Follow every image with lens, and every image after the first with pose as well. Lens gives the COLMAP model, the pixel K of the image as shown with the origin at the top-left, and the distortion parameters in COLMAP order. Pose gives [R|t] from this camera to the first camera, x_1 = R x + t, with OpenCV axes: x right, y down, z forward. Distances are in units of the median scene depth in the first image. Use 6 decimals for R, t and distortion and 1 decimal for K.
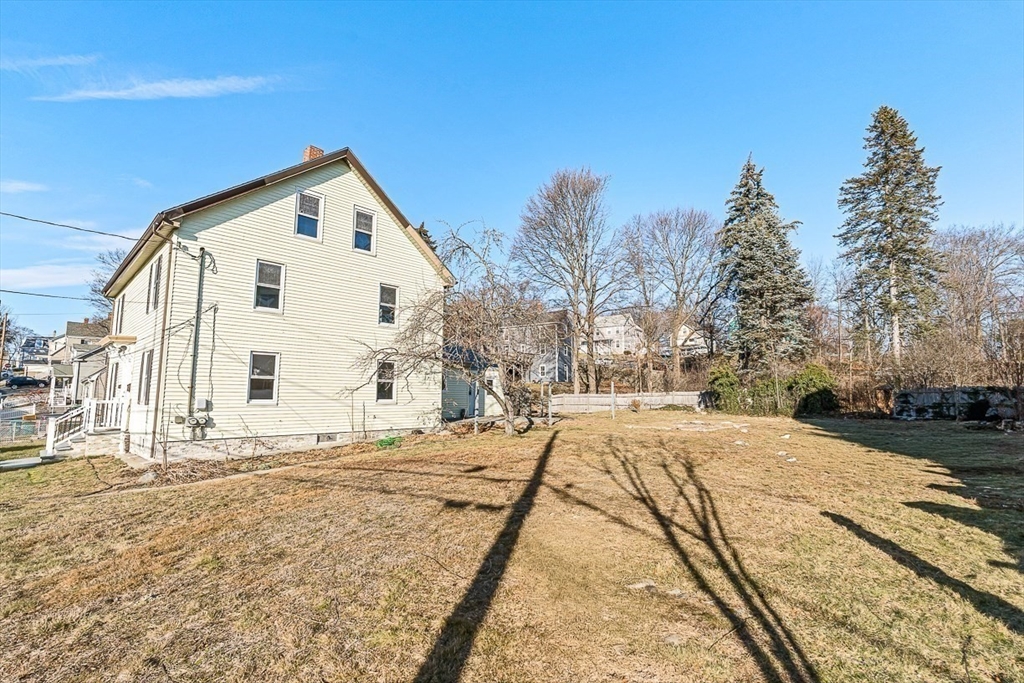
lens RADIAL K [[457.4, 0, 522.3], [0, 457.4, 339.8], [0, 0, 1]] dist [-0.000684, 0.000690]
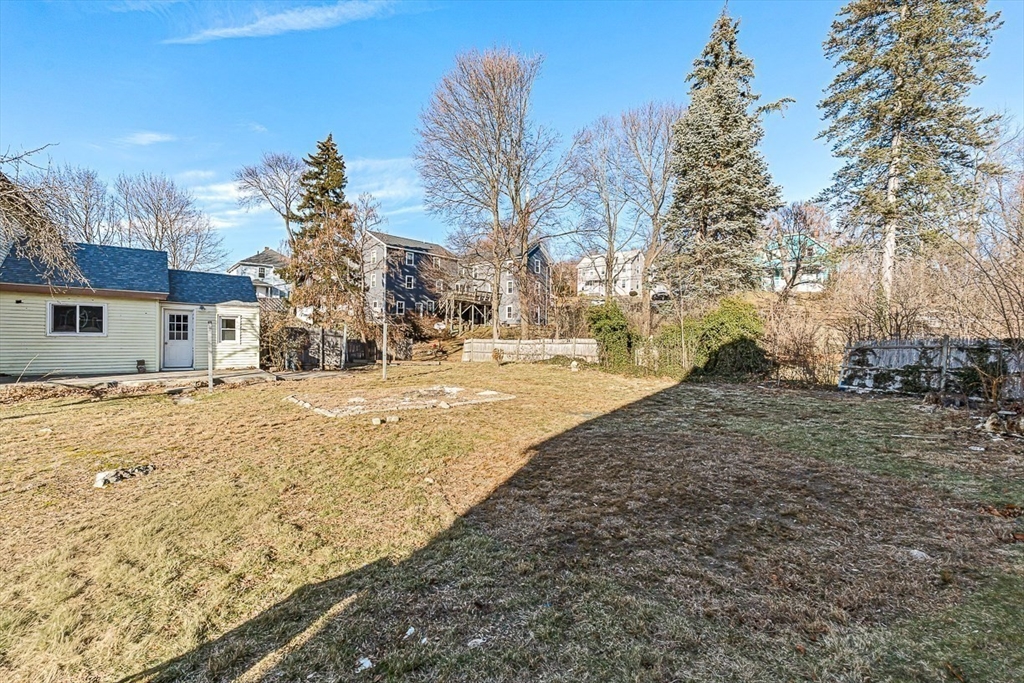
lens RADIAL K [[457.4, 0, 506.7], [0, 457.4, 337.1], [0, 0, 1]] dist [-0.000684, 0.000690]
pose [[0.991224, 0.013753, -0.131478, 0.378230], [0.001810, 0.993069, 0.117519, 0.027041], [0.132182, -0.116725, 0.984329, 0.295673]]
